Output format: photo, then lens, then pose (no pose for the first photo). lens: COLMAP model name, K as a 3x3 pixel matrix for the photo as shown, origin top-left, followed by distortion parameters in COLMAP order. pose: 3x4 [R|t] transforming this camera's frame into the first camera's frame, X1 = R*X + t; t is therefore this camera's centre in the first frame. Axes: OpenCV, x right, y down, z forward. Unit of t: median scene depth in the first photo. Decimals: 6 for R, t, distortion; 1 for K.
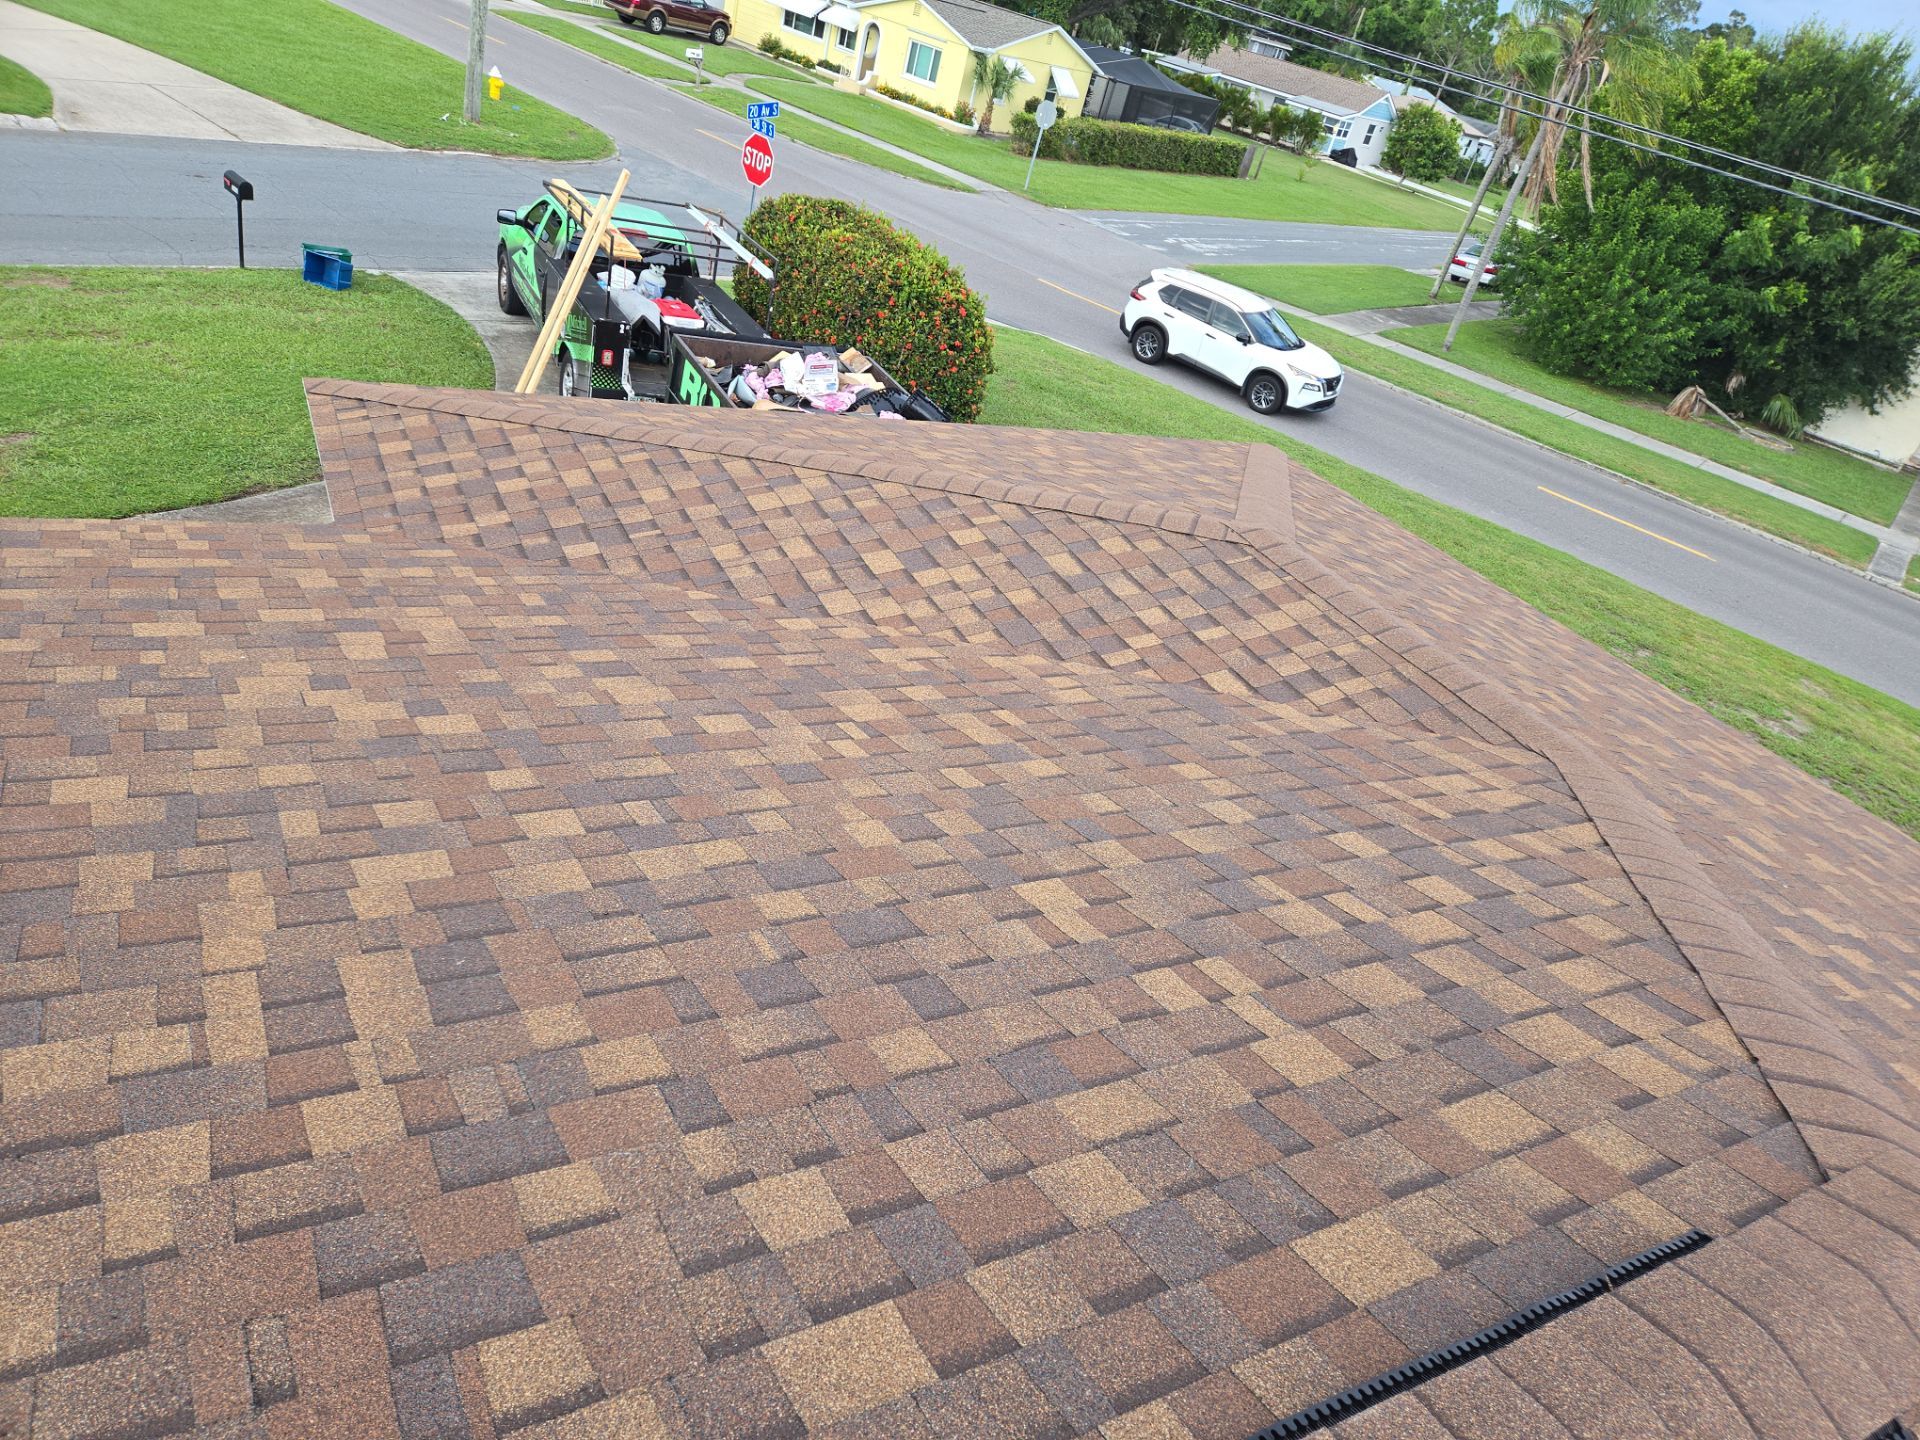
lens RADIAL K [[1269.5, 0, 958.3], [0, 1269.5, 737.3], [0, 0, 1]] dist [0.084907, -0.070967]
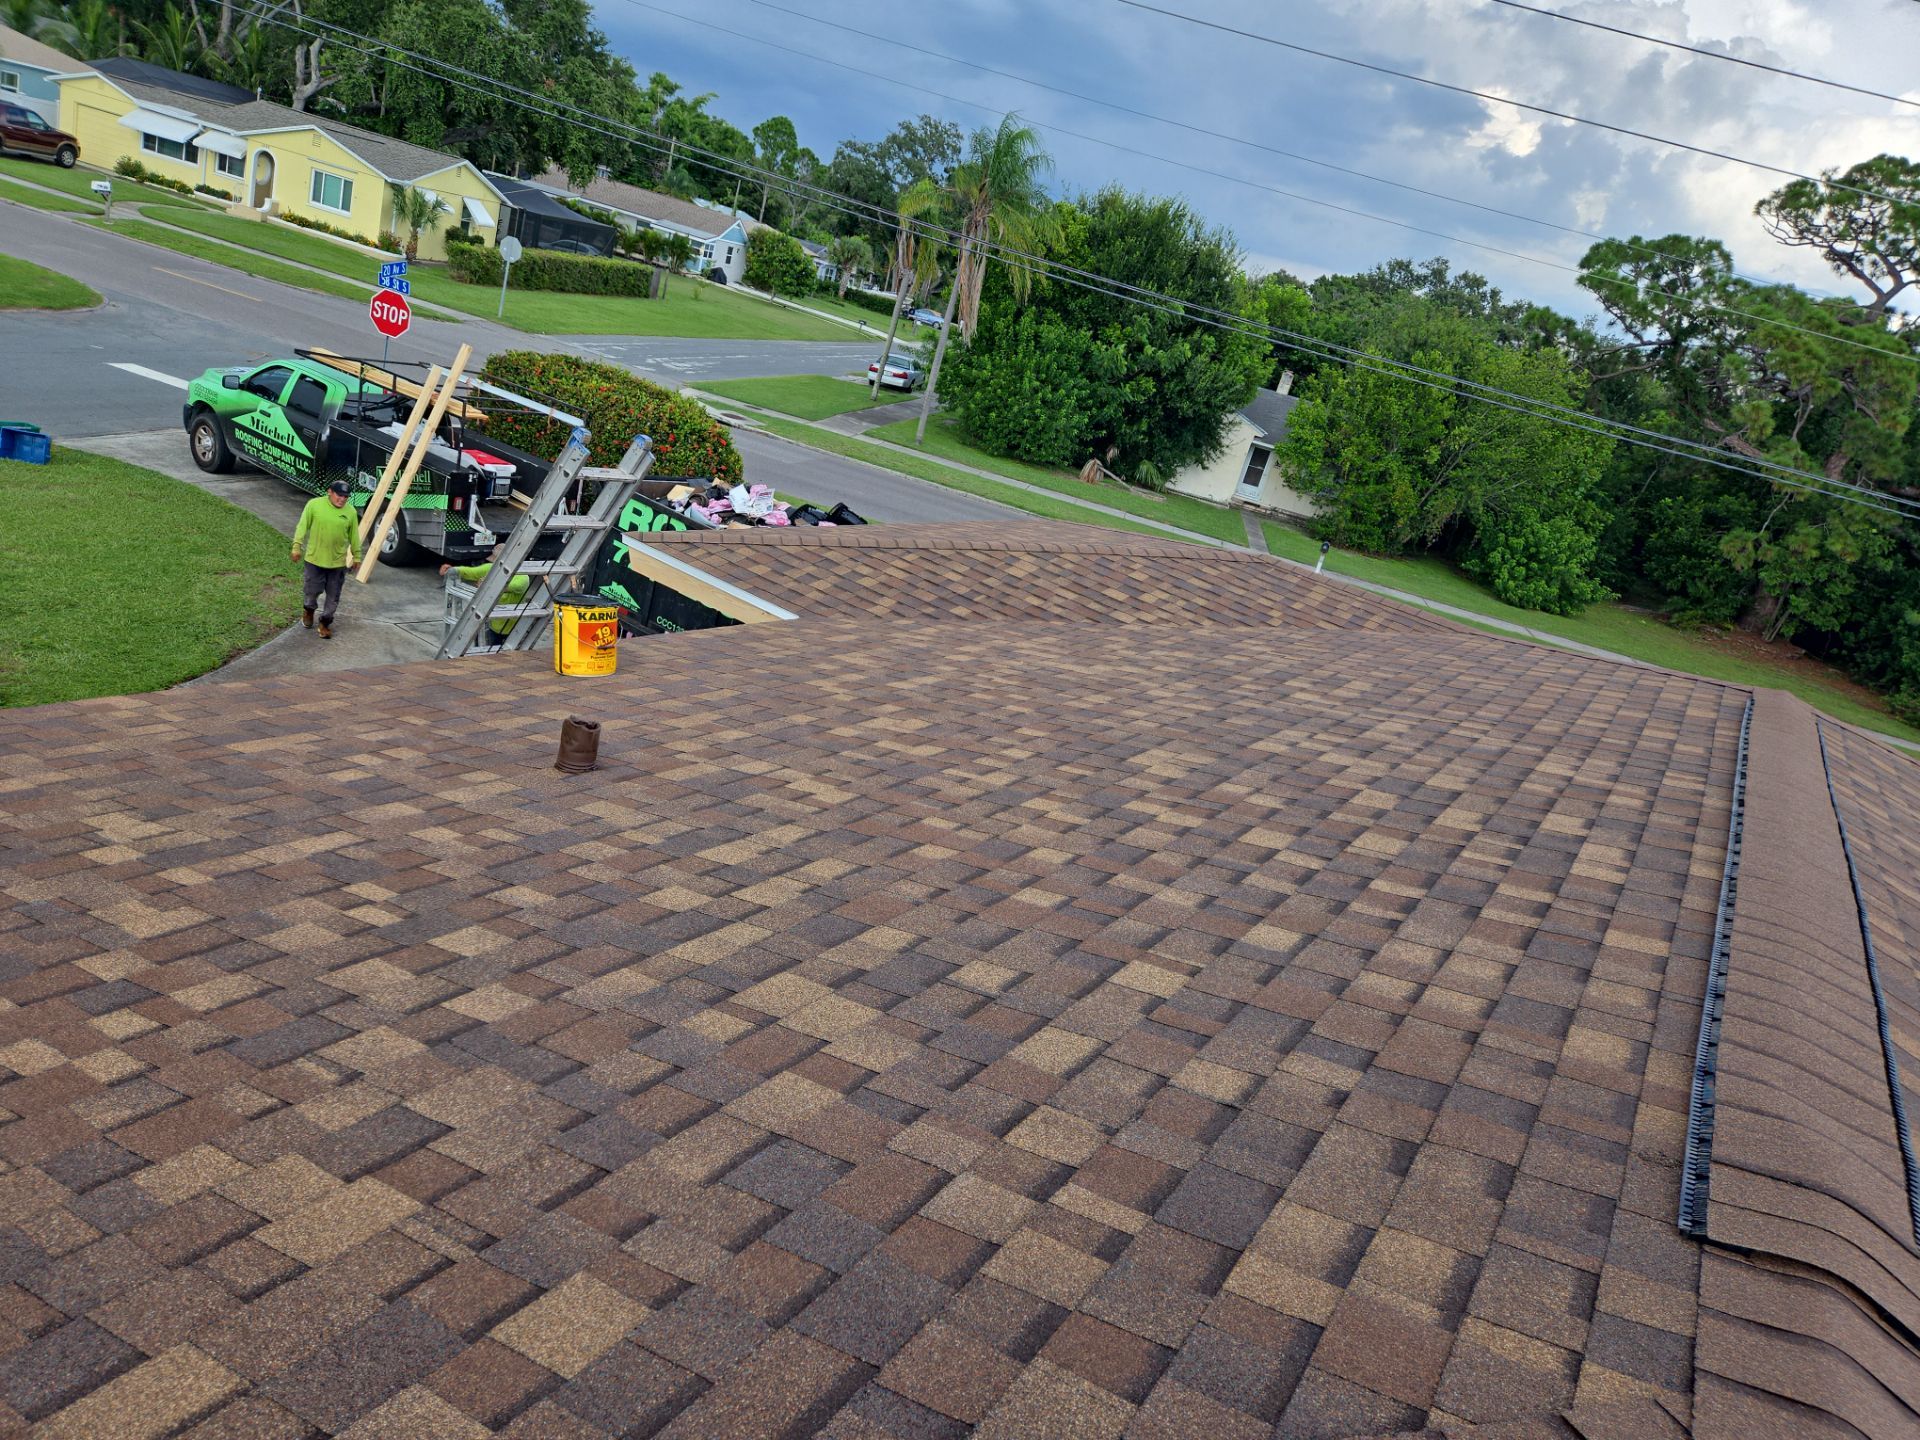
lens RADIAL K [[1280.2, 0, 960.0], [0, 1280.2, 720.0], [0, 0, 1]] dist [0.084734, -0.071428]
pose [[0.885206, -0.164511, 0.435139, -0.304263], [0.201108, 0.978790, -0.039069, 0.015961], [-0.419482, 0.122094, 0.899515, -0.134299]]
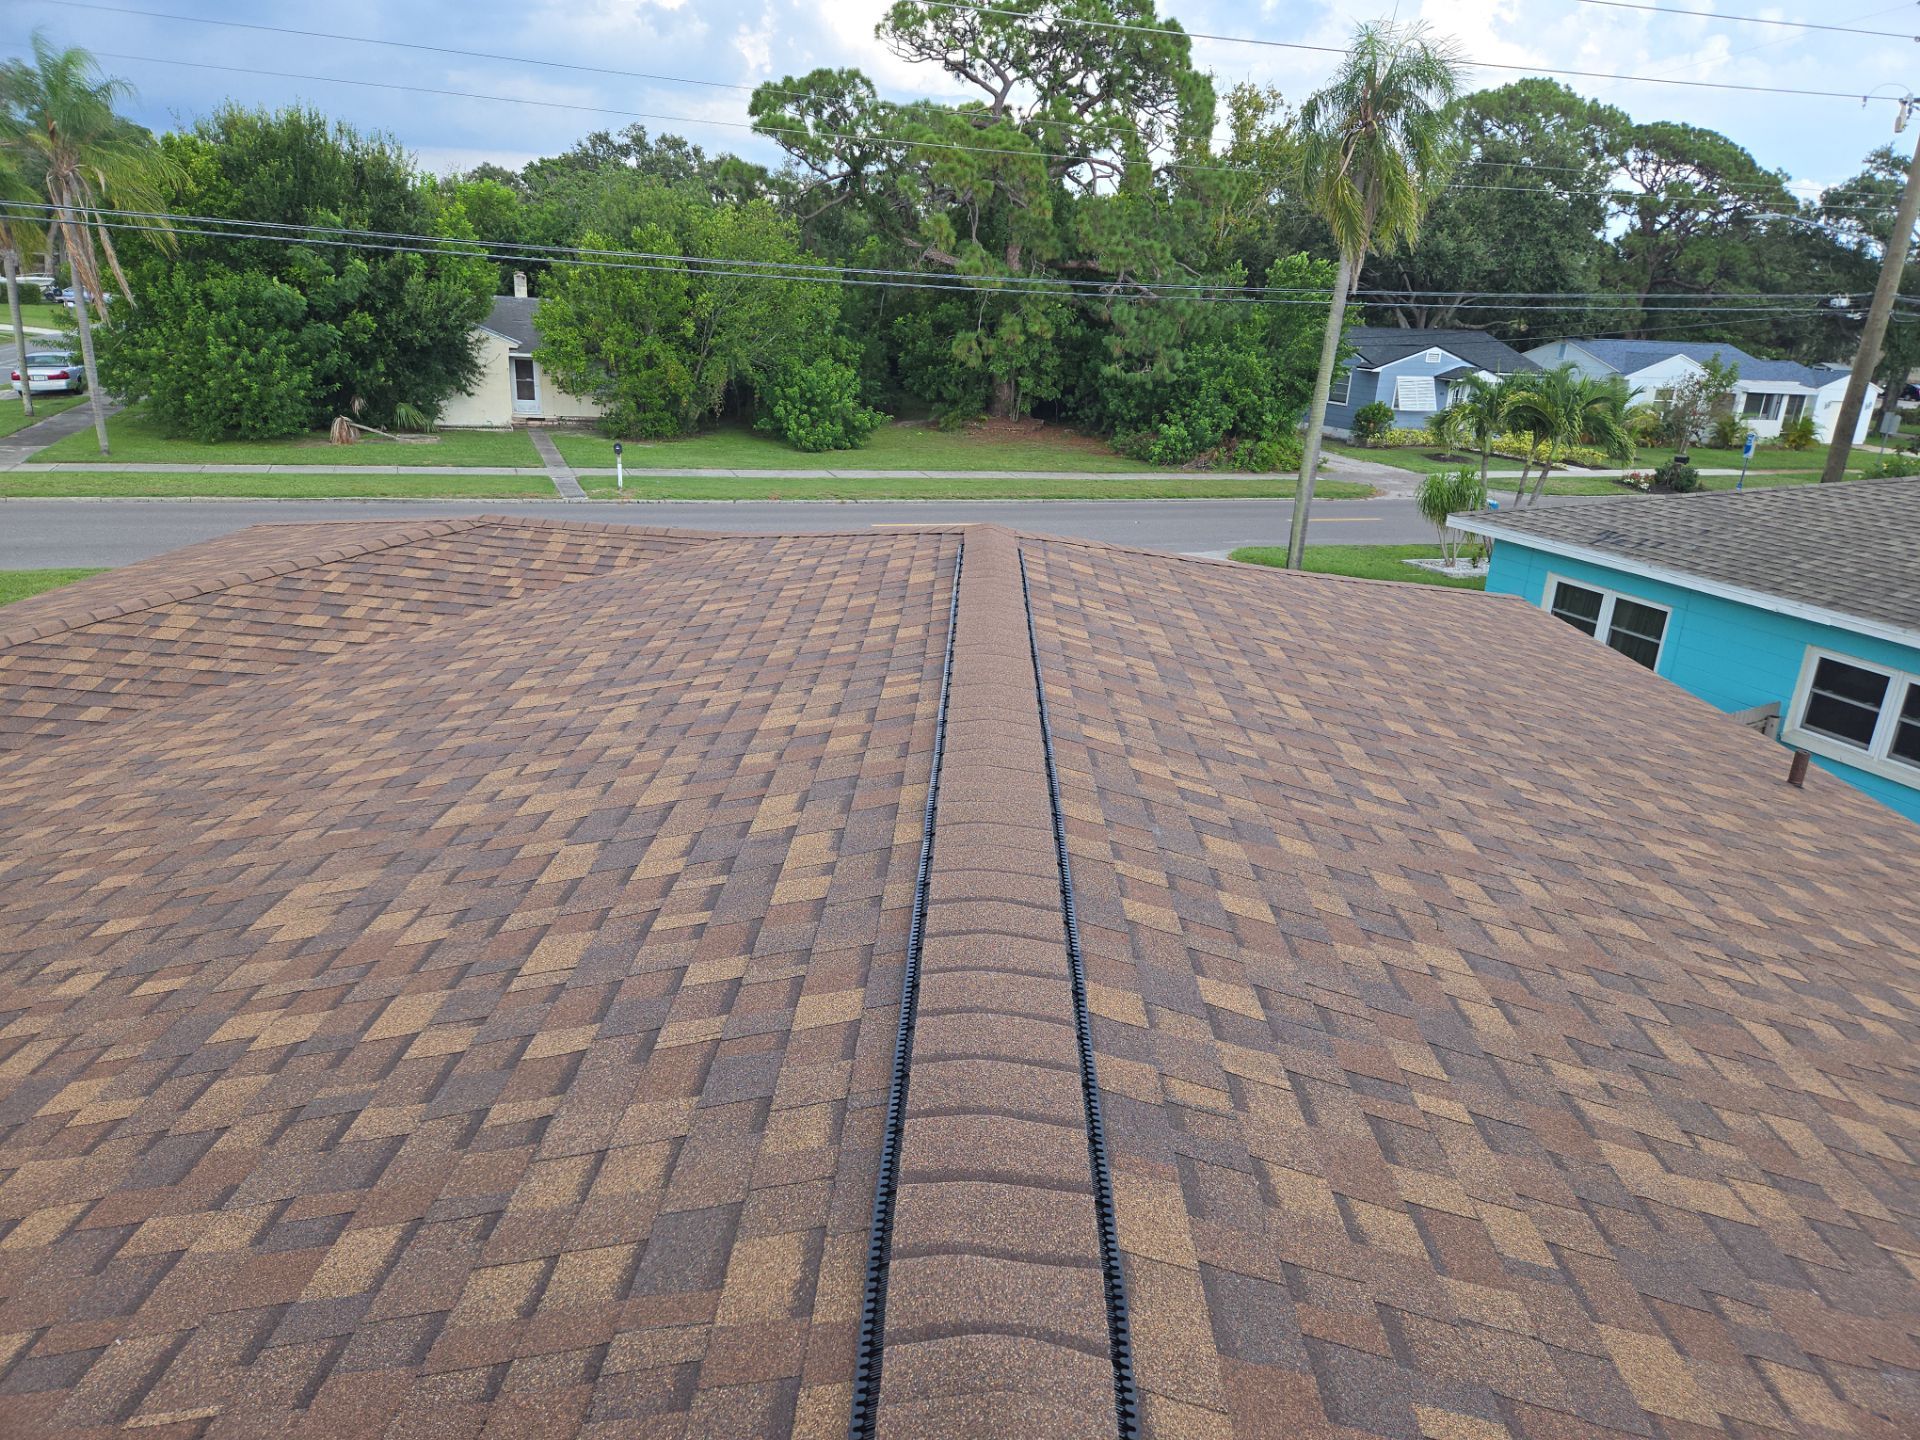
lens RADIAL K [[1269.5, 0, 945.8], [0, 1269.5, 724.2], [0, 0, 1]] dist [0.086755, -0.075164]
pose [[0.503245, -0.473800, 0.722674, -0.234904], [0.506866, 0.839163, 0.197209, 0.009676], [-0.699879, 0.267055, 0.662458, -0.121742]]
